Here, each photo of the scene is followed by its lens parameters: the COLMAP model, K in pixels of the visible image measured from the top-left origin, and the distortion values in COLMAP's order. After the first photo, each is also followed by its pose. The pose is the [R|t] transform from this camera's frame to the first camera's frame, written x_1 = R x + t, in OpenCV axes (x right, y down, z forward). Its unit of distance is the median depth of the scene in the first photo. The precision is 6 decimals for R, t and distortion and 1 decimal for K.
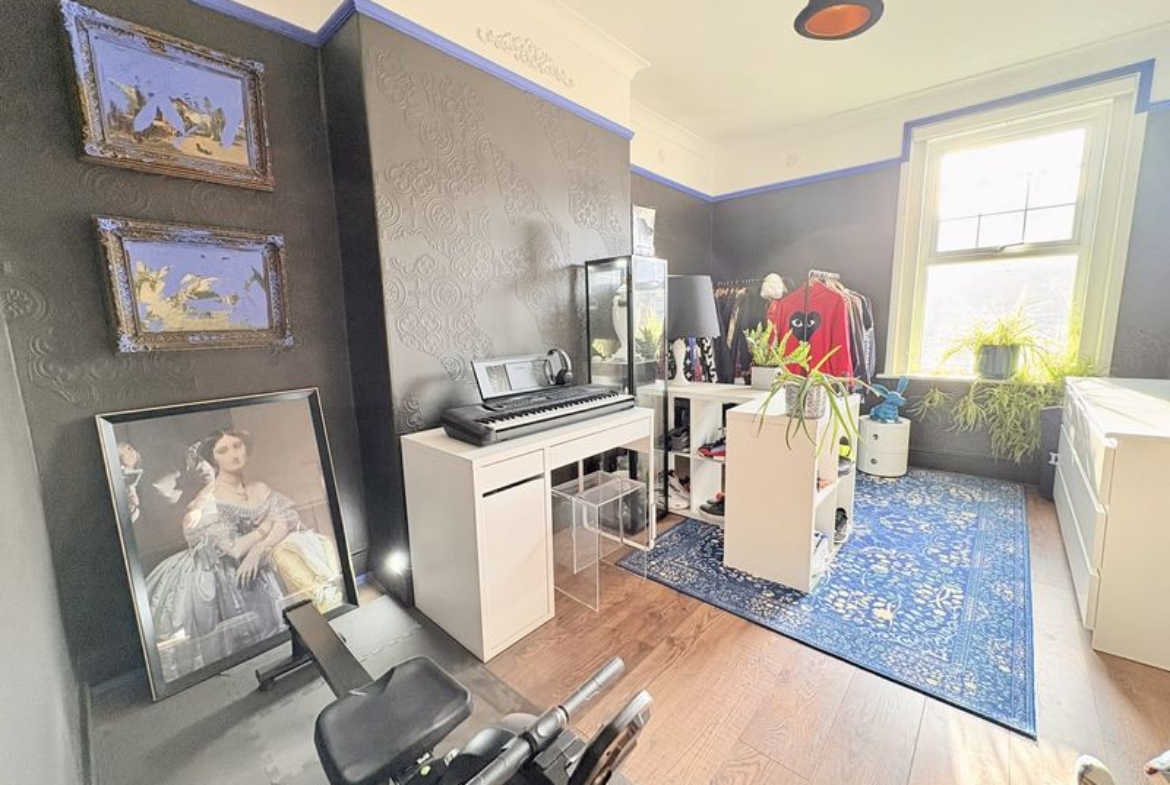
lens RADIAL K [[467.2, 0, 584.6], [0, 467.2, 390.6], [0, 0, 1]] dist [0.002047, -0.000287]
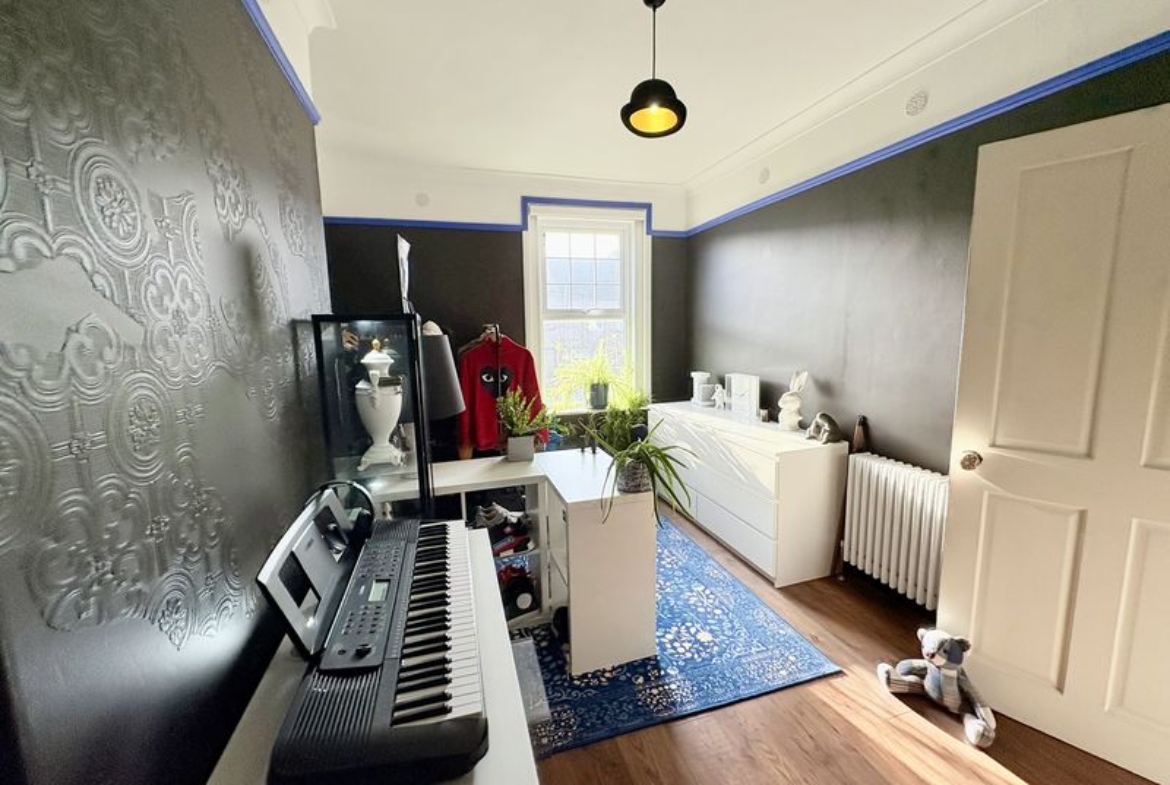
lens RADIAL K [[467.2, 0, 585.2], [0, 467.2, 392.1], [0, 0, 1]] dist [0.002047, -0.000287]
pose [[0.518937, -0.099692, 0.848979, -0.315781], [0.136781, 0.990063, 0.032651, -0.146801], [-0.843798, 0.099180, 0.527417, 0.399182]]
